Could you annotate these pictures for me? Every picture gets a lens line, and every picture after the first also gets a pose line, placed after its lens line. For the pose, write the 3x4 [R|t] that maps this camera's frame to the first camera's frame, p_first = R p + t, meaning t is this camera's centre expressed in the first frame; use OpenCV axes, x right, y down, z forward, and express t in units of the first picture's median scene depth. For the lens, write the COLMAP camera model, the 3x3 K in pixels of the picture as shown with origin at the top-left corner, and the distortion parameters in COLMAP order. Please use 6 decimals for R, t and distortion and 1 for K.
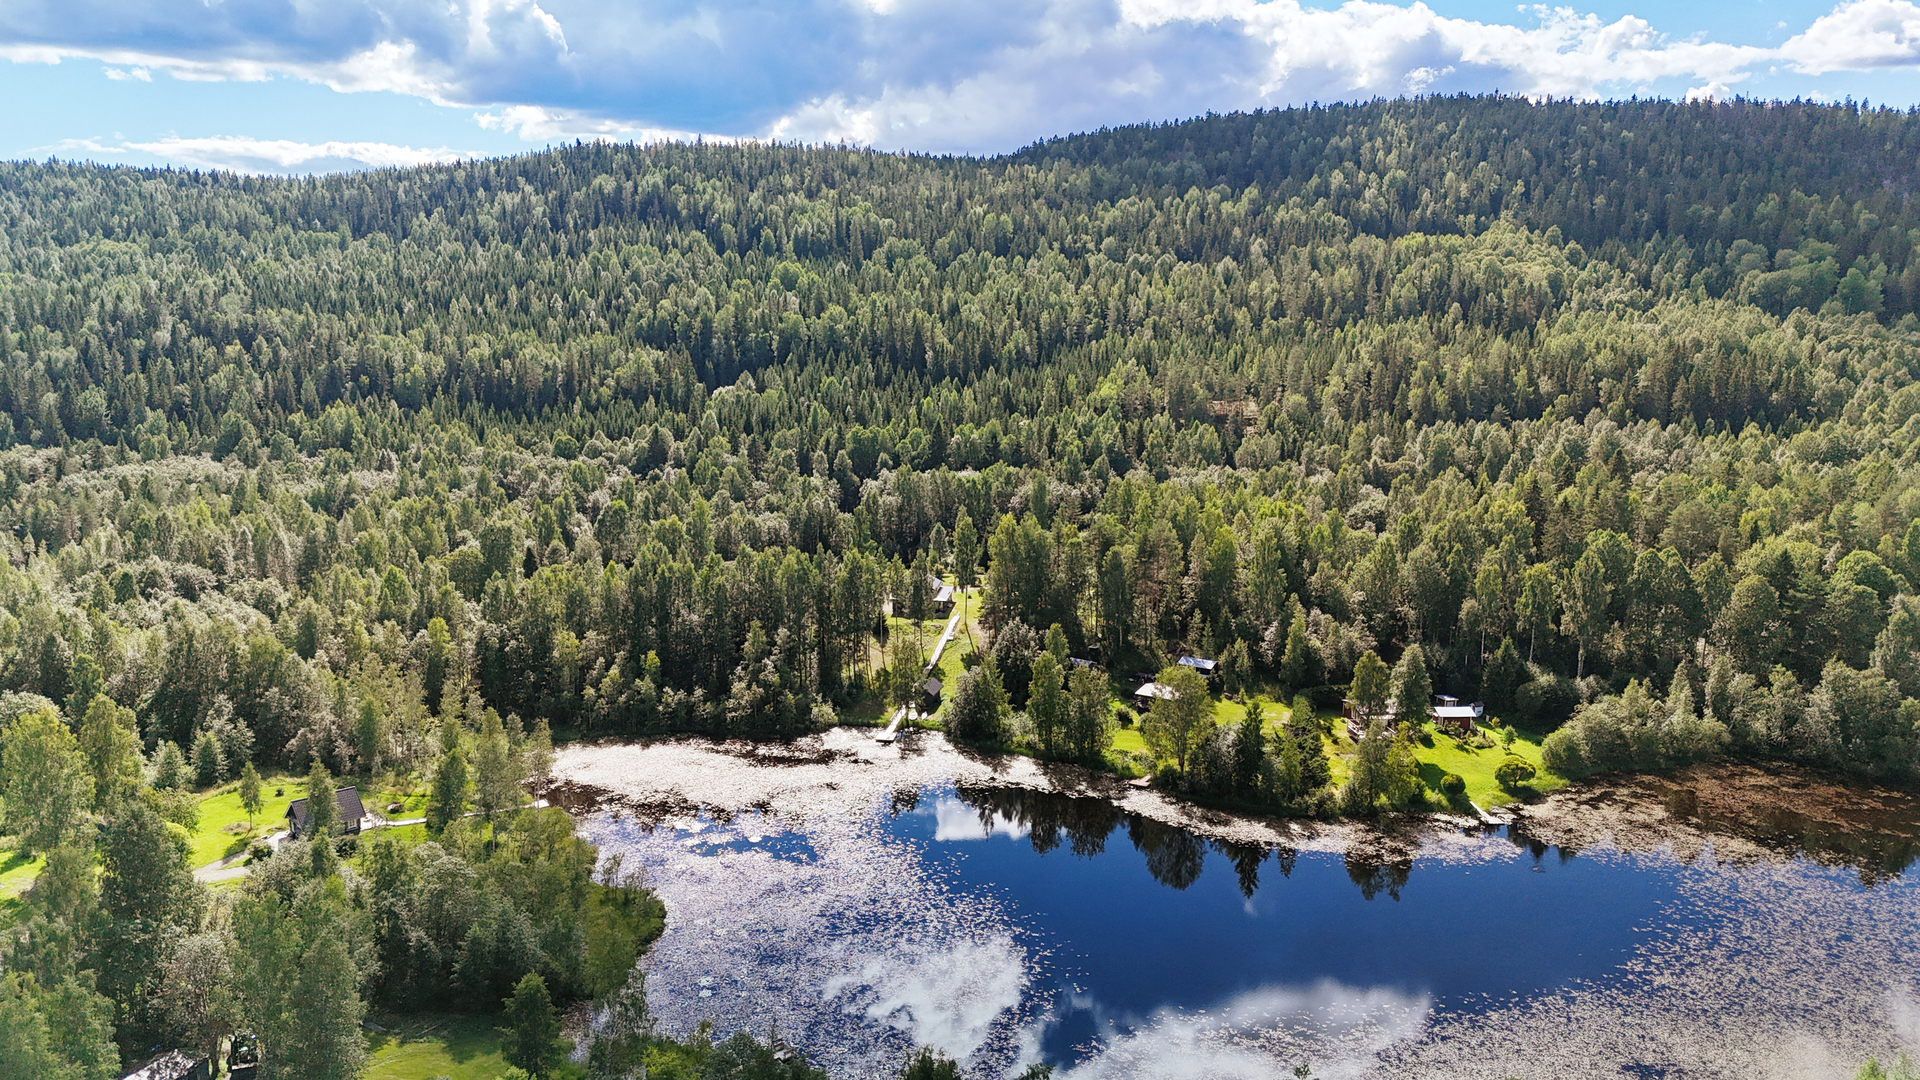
lens RADIAL K [[1421.0, 0, 935.0], [0, 1421.0, 545.1], [0, 0, 1]] dist [0.083592, -0.110898]
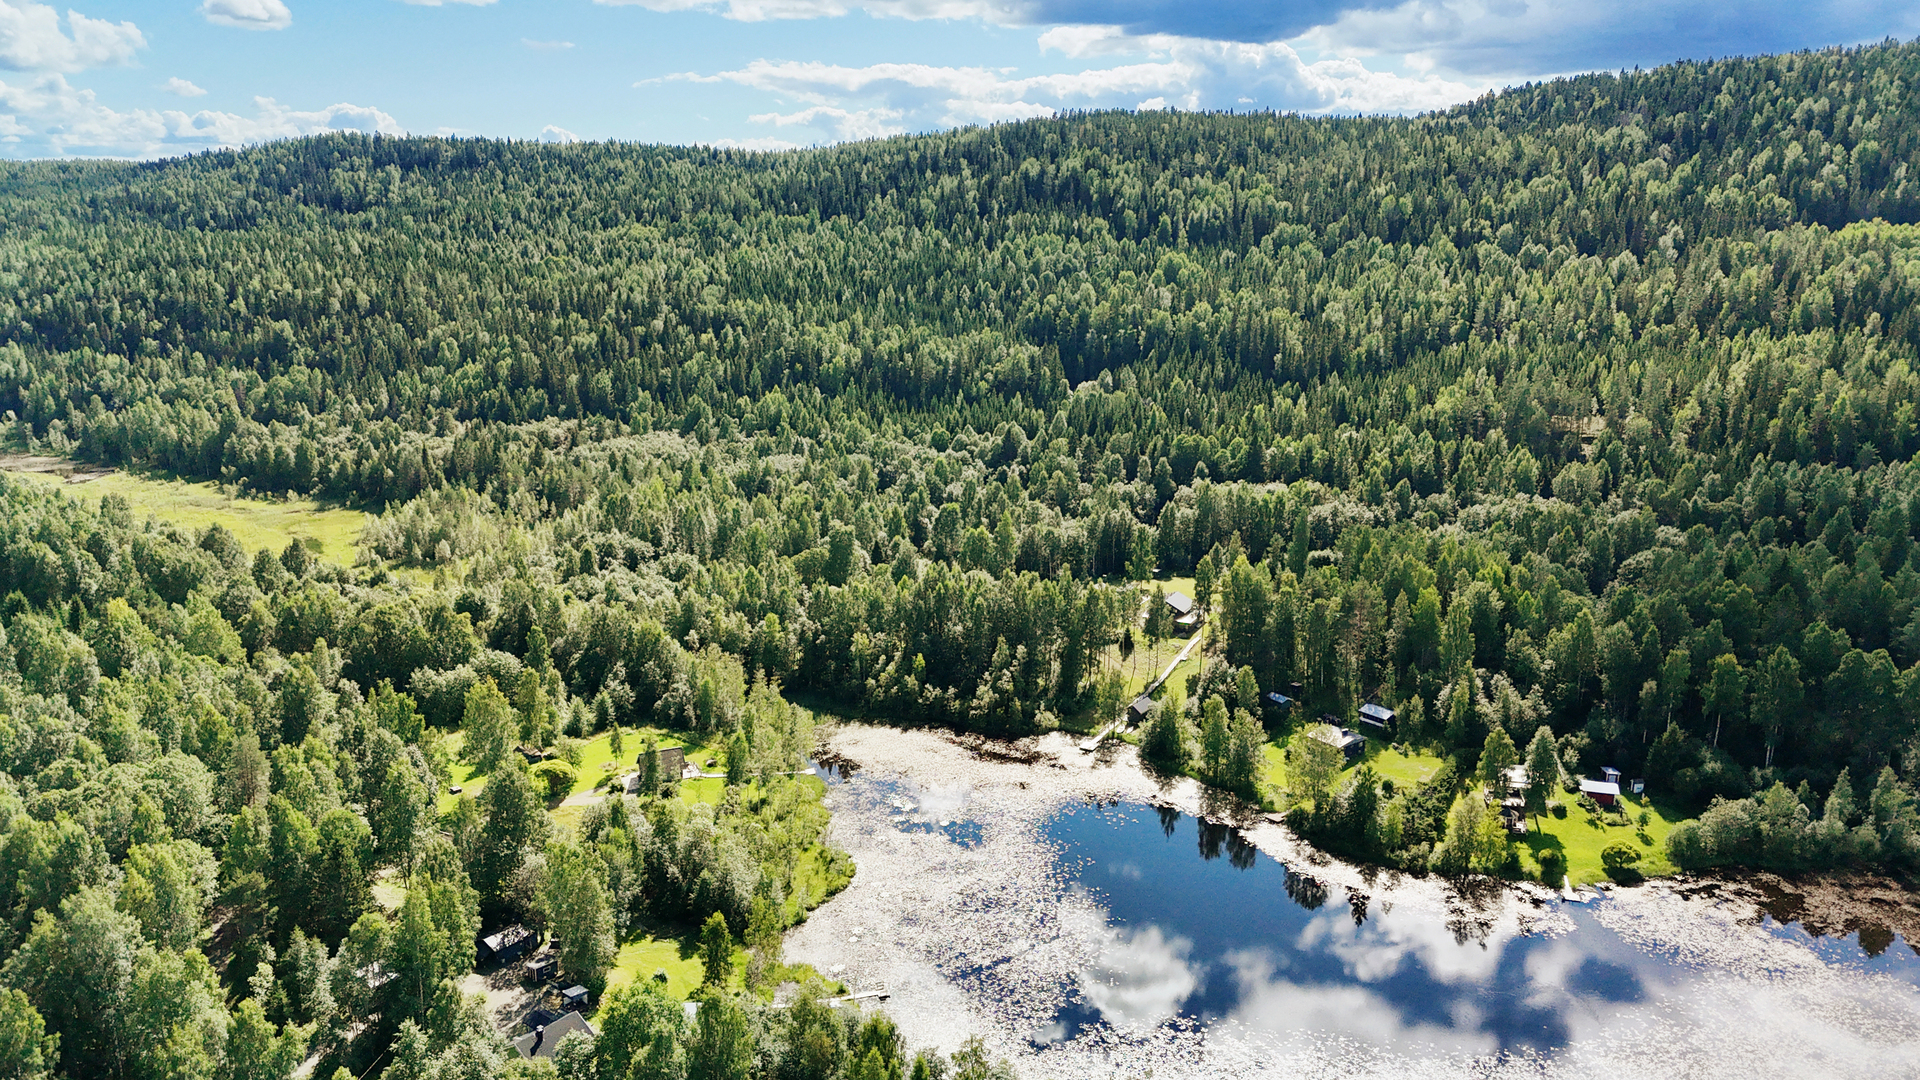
lens RADIAL K [[1421.0, 0, 935.0], [0, 1421.0, 545.1], [0, 0, 1]] dist [0.083592, -0.110898]
pose [[0.939706, 0.075695, -0.333500, 0.126939], [-0.051851, 0.995458, 0.079840, -0.069041], [0.338029, -0.057733, 0.939363, -0.102329]]
